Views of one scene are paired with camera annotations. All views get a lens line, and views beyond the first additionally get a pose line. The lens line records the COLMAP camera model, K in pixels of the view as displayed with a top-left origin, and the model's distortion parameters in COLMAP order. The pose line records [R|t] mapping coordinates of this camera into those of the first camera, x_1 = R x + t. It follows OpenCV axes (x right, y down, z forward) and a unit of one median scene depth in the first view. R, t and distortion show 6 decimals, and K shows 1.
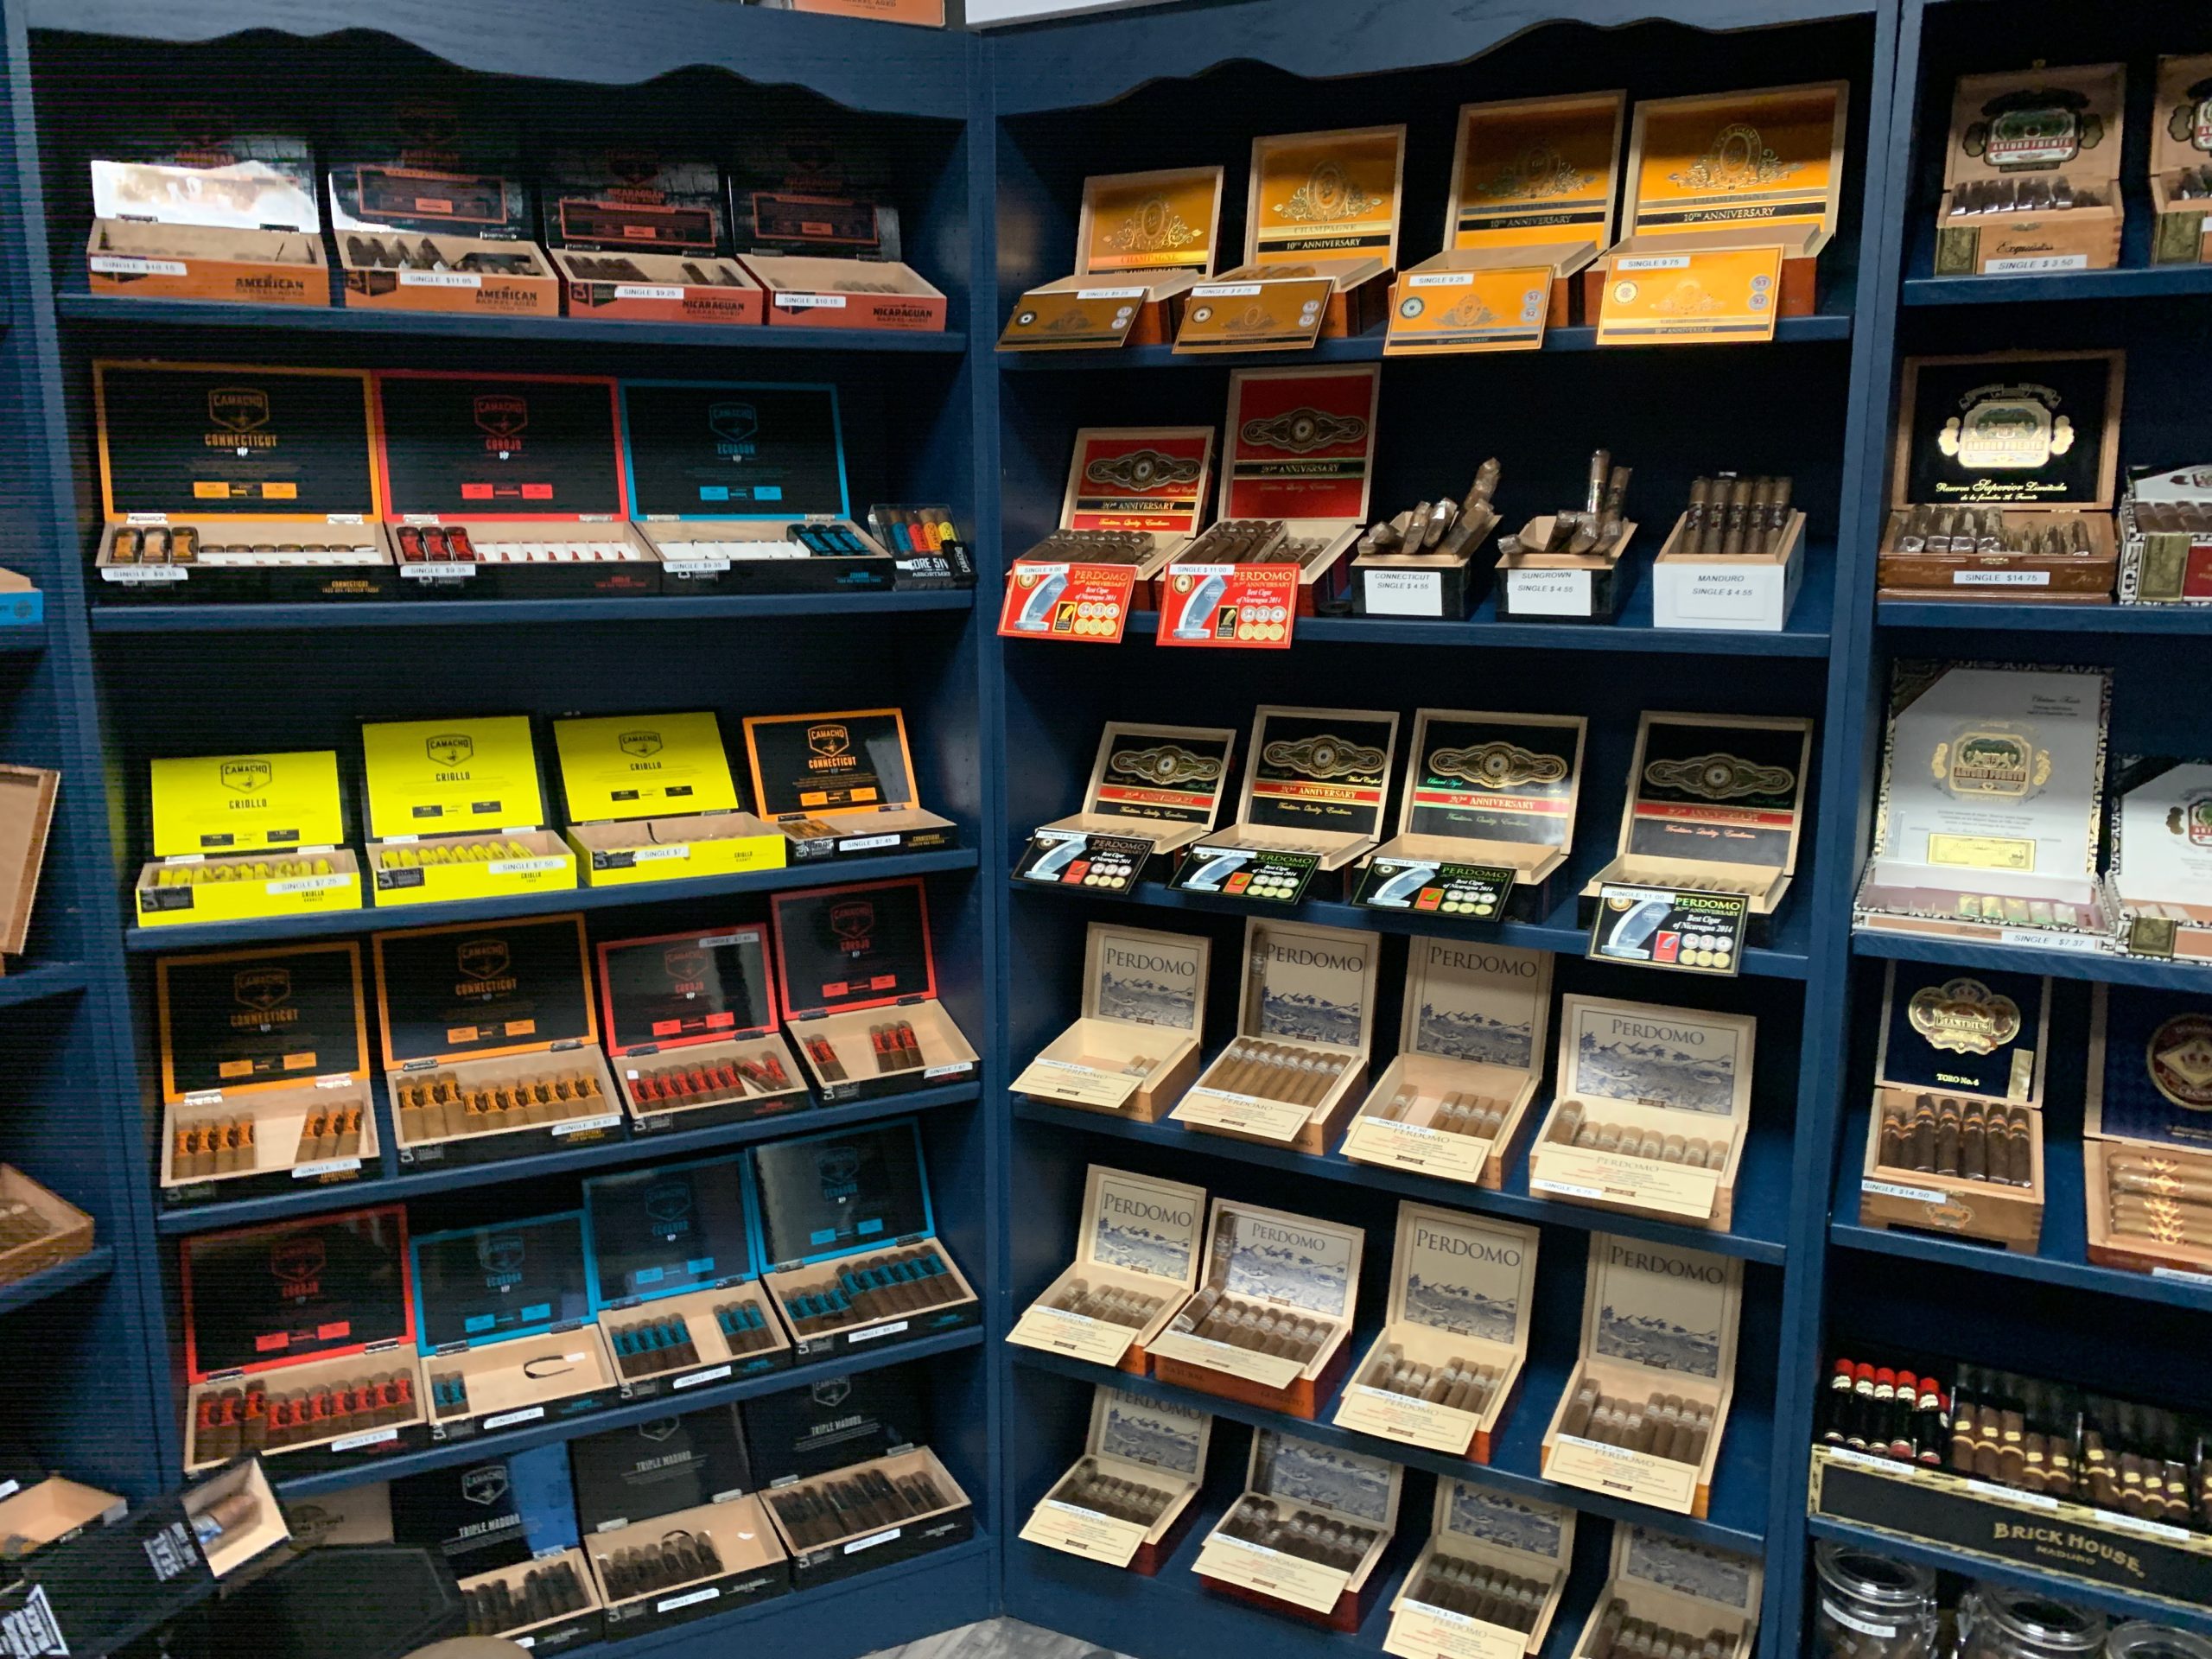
lens RADIAL K [[1691.2, 0, 1105.0], [0, 1691.2, 826.2], [0, 0, 1]] dist [0.008858, -0.013994]
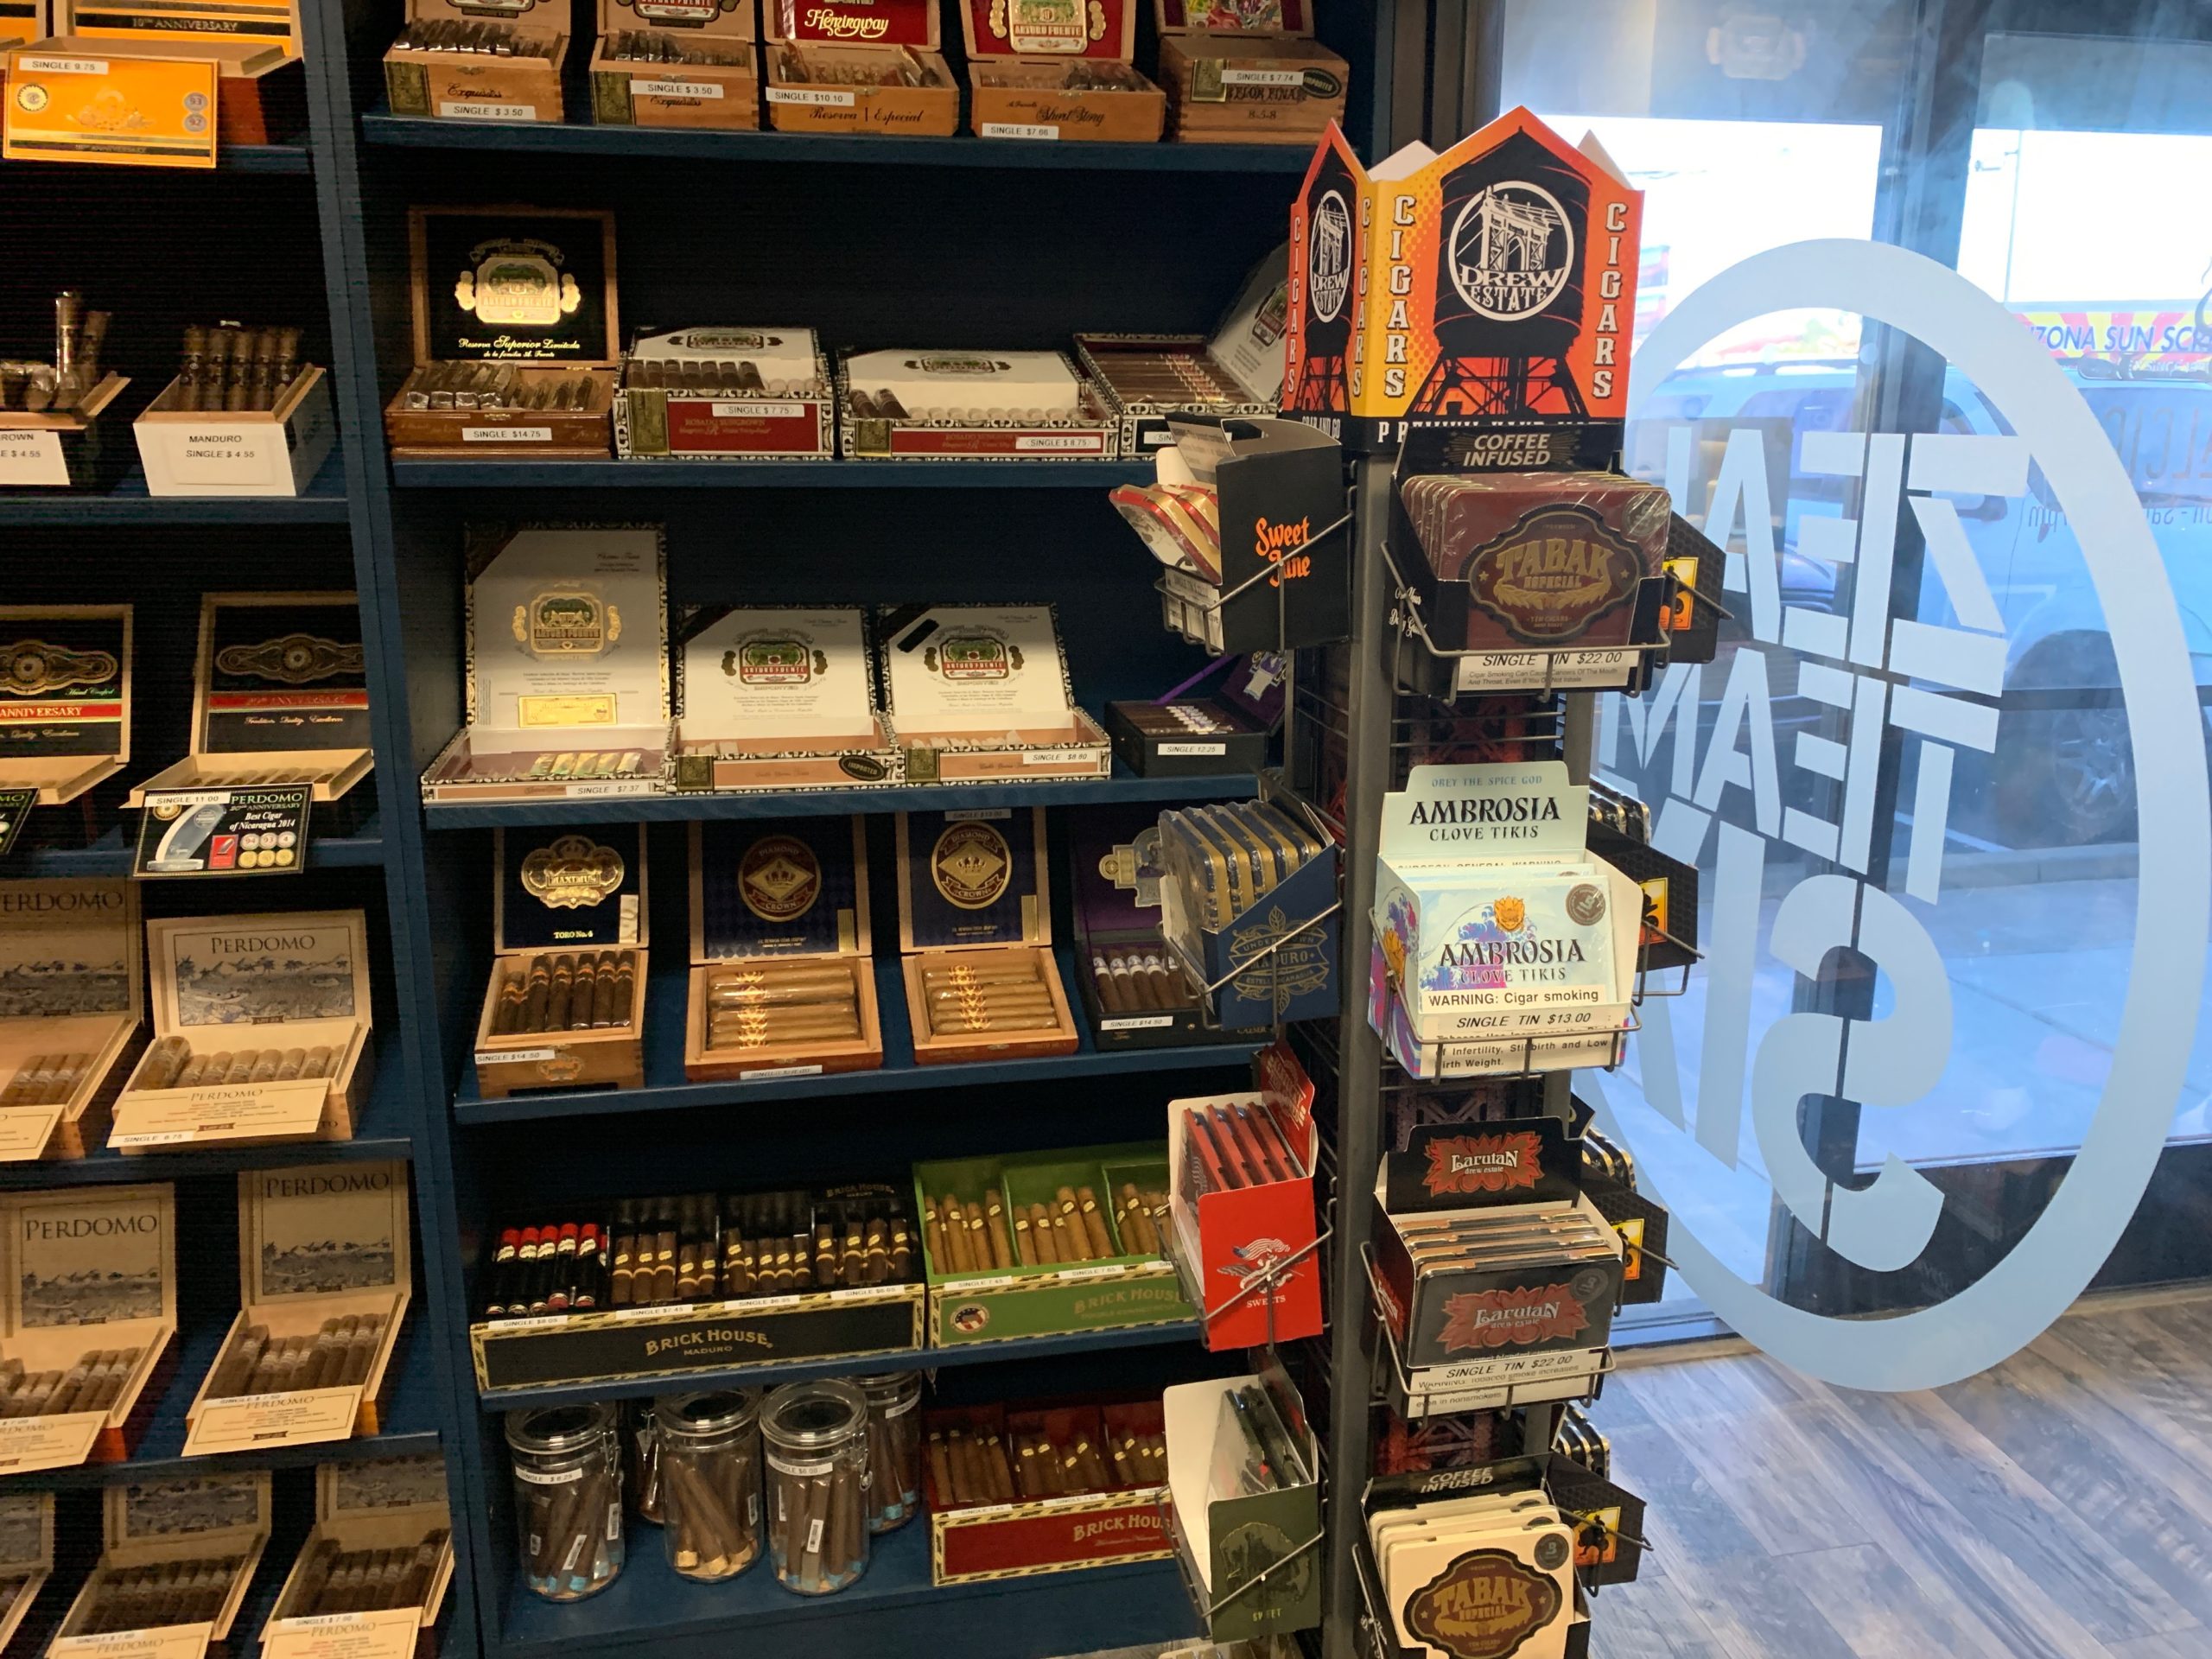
lens RADIAL K [[1691.2, 0, 1114.6], [0, 1691.2, 822.5], [0, 0, 1]] dist [0.008858, -0.013994]
pose [[0.781039, -0.147357, 0.606847, 0.152588], [0.104725, 0.988906, 0.105344, 0.009598], [-0.615638, -0.018726, 0.787807, -0.005253]]
